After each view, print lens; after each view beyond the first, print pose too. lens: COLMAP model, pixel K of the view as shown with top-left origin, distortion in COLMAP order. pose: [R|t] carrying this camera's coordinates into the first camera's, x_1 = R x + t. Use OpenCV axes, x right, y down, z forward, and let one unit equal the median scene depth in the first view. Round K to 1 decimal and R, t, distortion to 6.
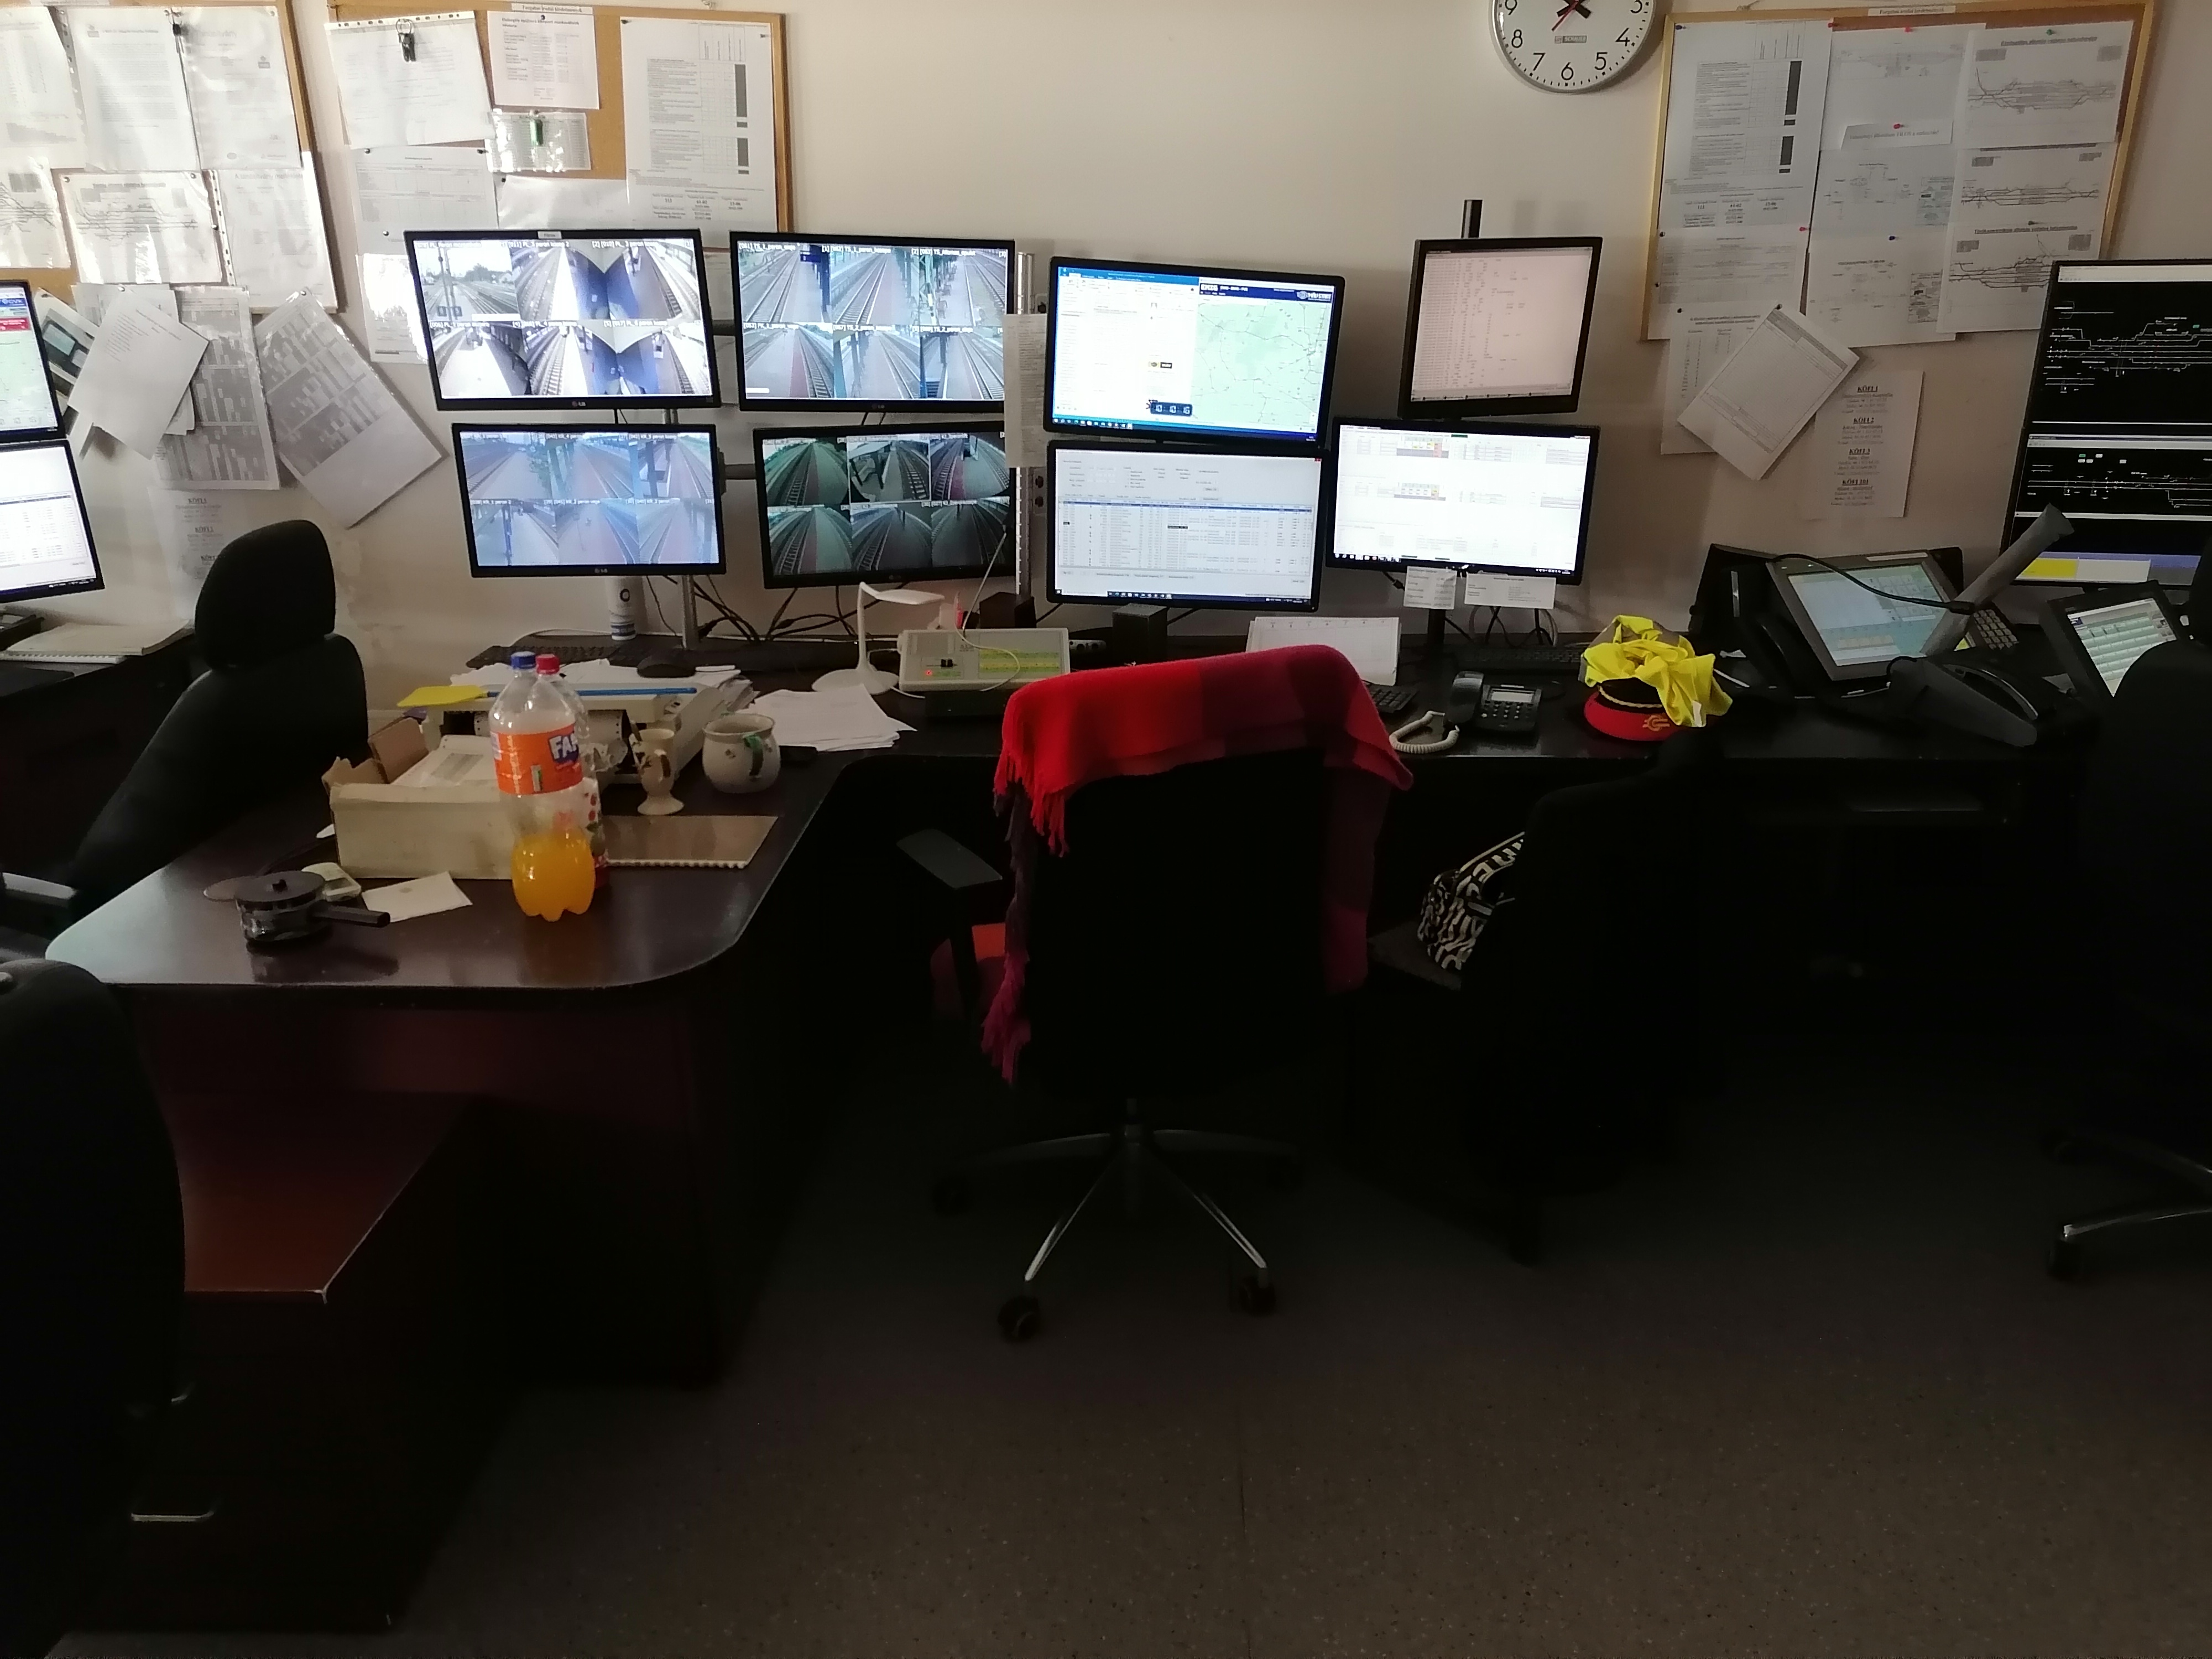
lens RADIAL K [[1596.6, 0, 1106.0], [0, 1596.6, 829.5], [0, 0, 1]] dist [-0.000937, -0.001440]
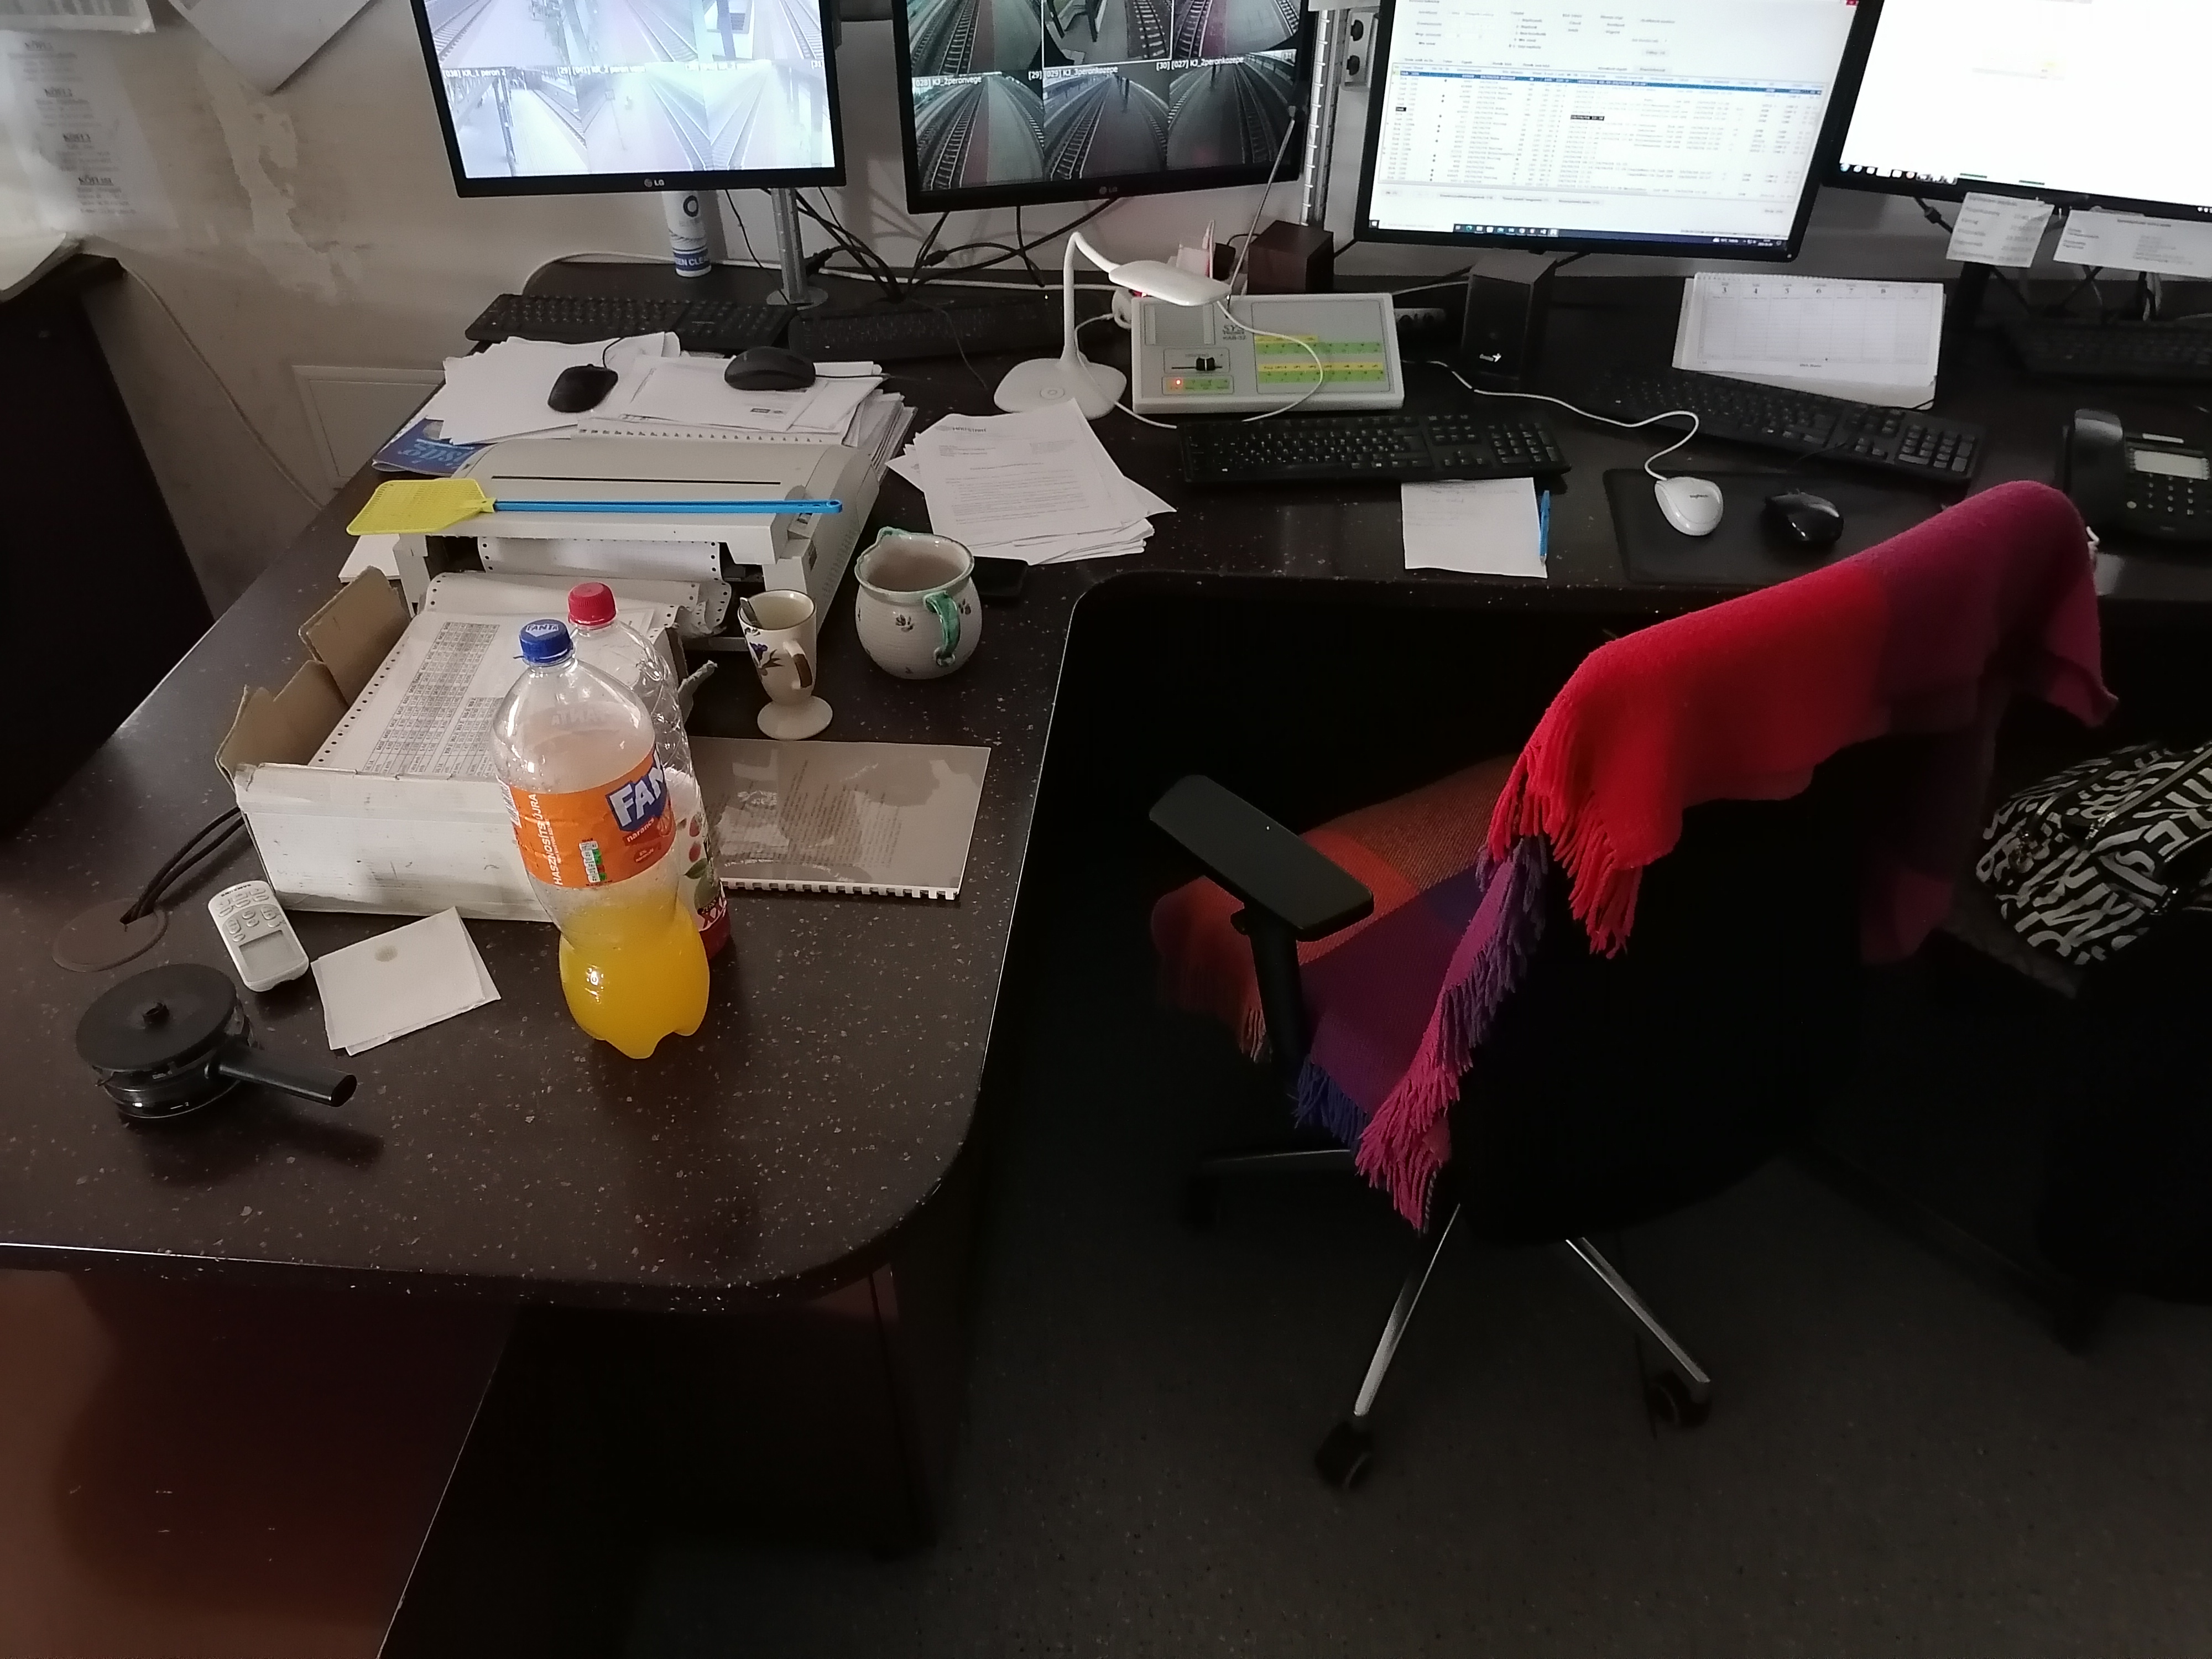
lens RADIAL K [[1722.8, 0, 1105.2], [0, 1722.8, 906.0], [0, 0, 1]] dist [0.092159, -0.171410]
pose [[0.997703, 0.029102, -0.061177, -0.087265], [-0.008213, 0.948329, 0.317181, -0.113201], [0.067247, -0.315950, 0.946390, 0.266538]]
